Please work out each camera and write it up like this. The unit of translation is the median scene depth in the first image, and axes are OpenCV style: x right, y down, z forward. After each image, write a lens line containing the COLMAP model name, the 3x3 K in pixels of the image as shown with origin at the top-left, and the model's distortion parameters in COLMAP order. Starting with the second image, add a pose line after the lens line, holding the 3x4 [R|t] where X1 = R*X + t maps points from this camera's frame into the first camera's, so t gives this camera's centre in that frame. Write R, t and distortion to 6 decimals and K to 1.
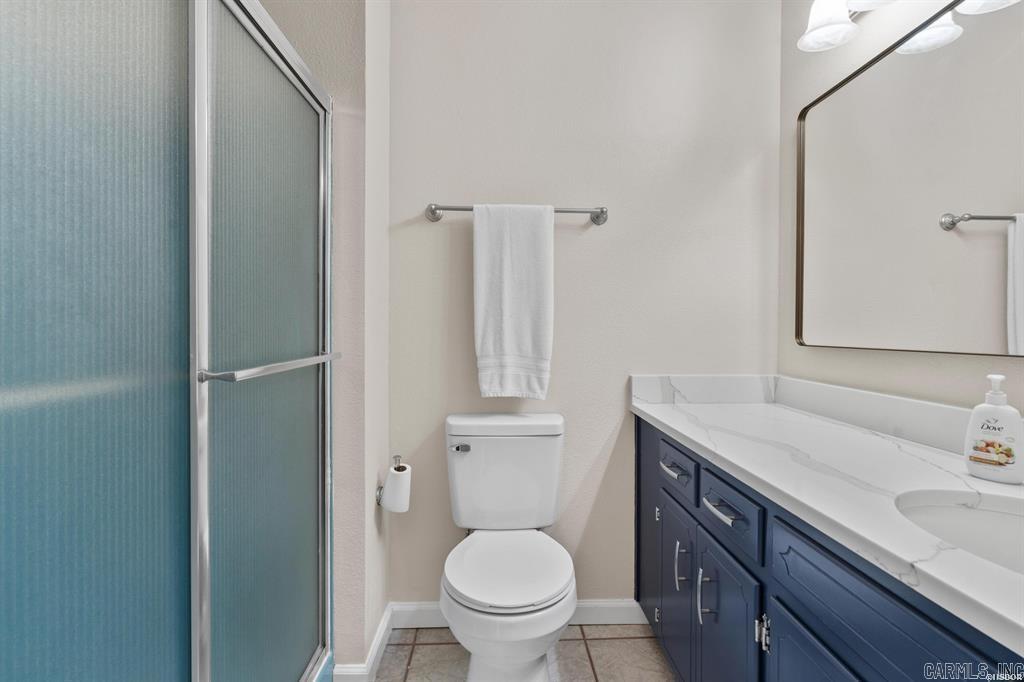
lens RADIAL K [[466.6, 0, 511.0], [0, 466.6, 336.2], [0, 0, 1]] dist [-0.001854, 0.000643]
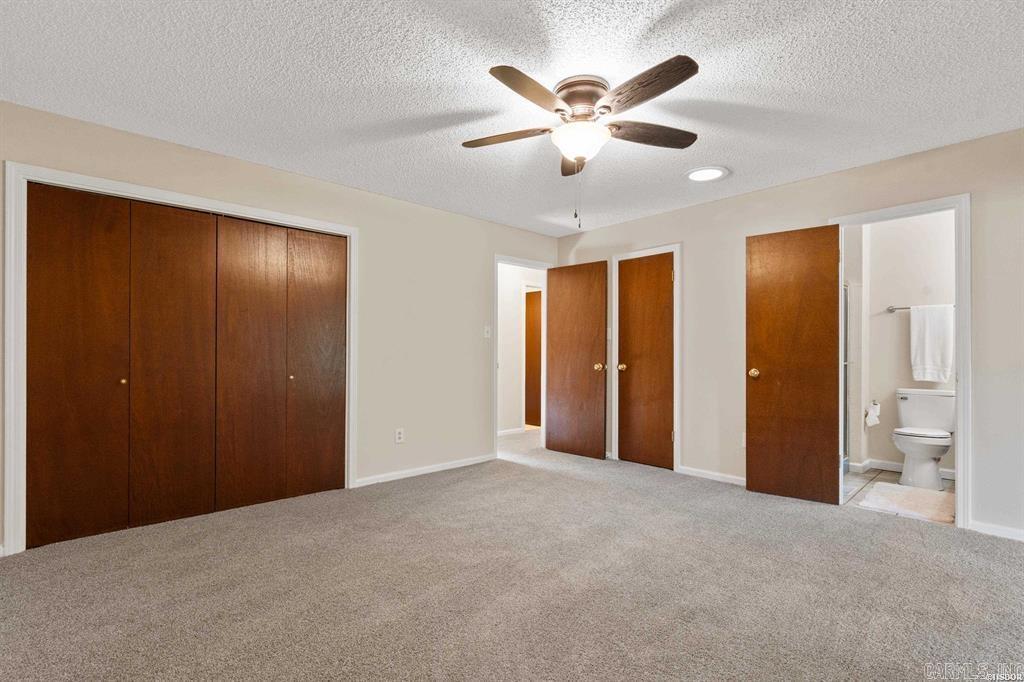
lens RADIAL K [[466.6, 0, 510.3], [0, 466.6, 348.9], [0, 0, 1]] dist [-0.001854, 0.000643]
pose [[0.639415, -0.001067, -0.768861, 0.495847], [-0.011459, 0.999875, -0.010917, 0.008060], [0.768777, 0.015791, 0.639322, -2.399111]]
